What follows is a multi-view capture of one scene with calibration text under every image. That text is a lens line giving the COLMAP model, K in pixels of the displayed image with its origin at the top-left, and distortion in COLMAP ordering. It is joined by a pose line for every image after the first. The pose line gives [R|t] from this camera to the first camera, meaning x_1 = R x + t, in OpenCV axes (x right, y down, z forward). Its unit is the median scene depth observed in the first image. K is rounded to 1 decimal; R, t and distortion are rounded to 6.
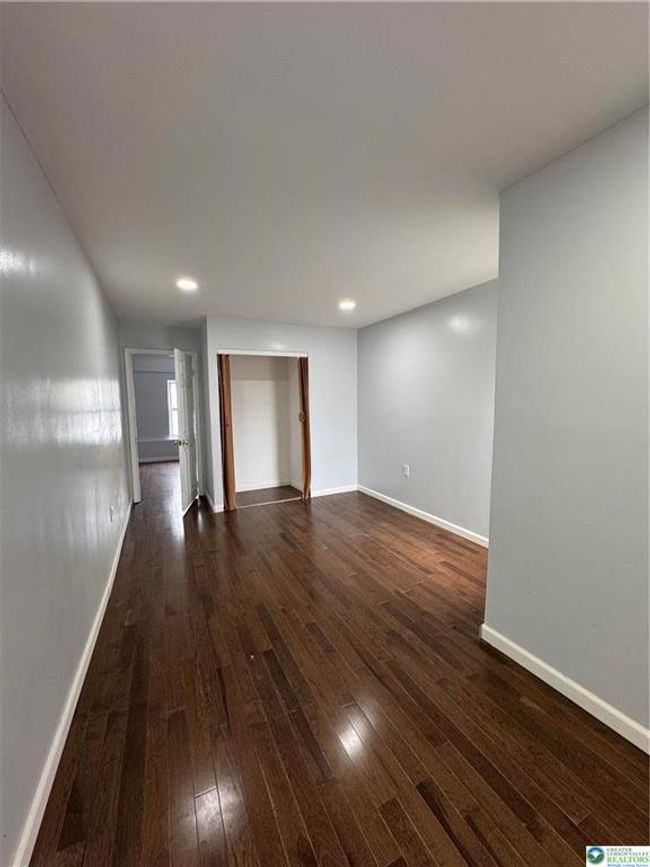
lens RADIAL K [[344.6, 0, 326.0], [0, 344.6, 435.6], [0, 0, 1]] dist [-0.000327, 0.000289]
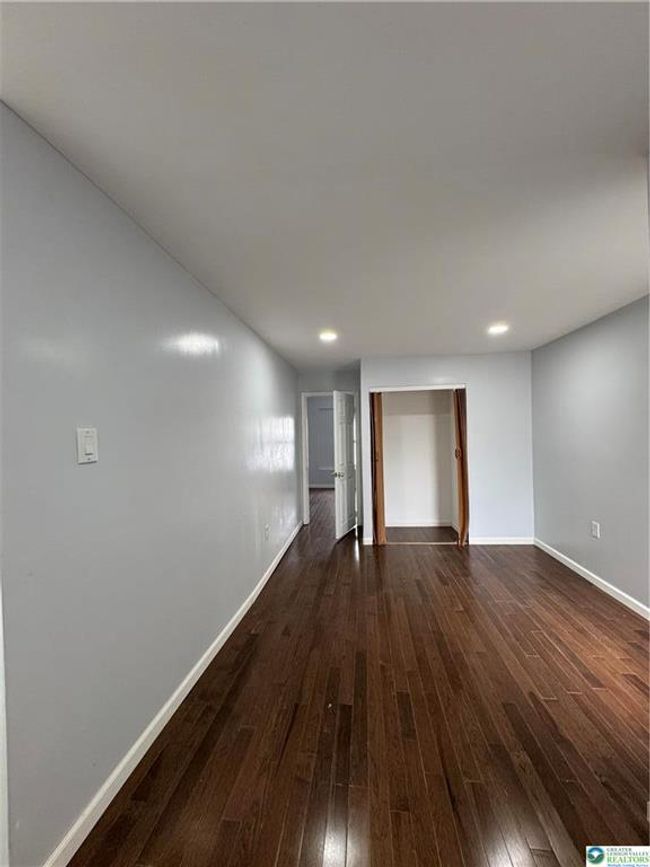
lens RADIAL K [[344.6, 0, 326.0], [0, 344.6, 435.6], [0, 0, 1]] dist [-0.000327, 0.000289]
pose [[0.848839, -0.002737, -0.528644, 0.129980], [-0.041337, 0.996581, -0.071534, -0.023451], [0.527033, 0.082573, 0.845824, 0.043358]]
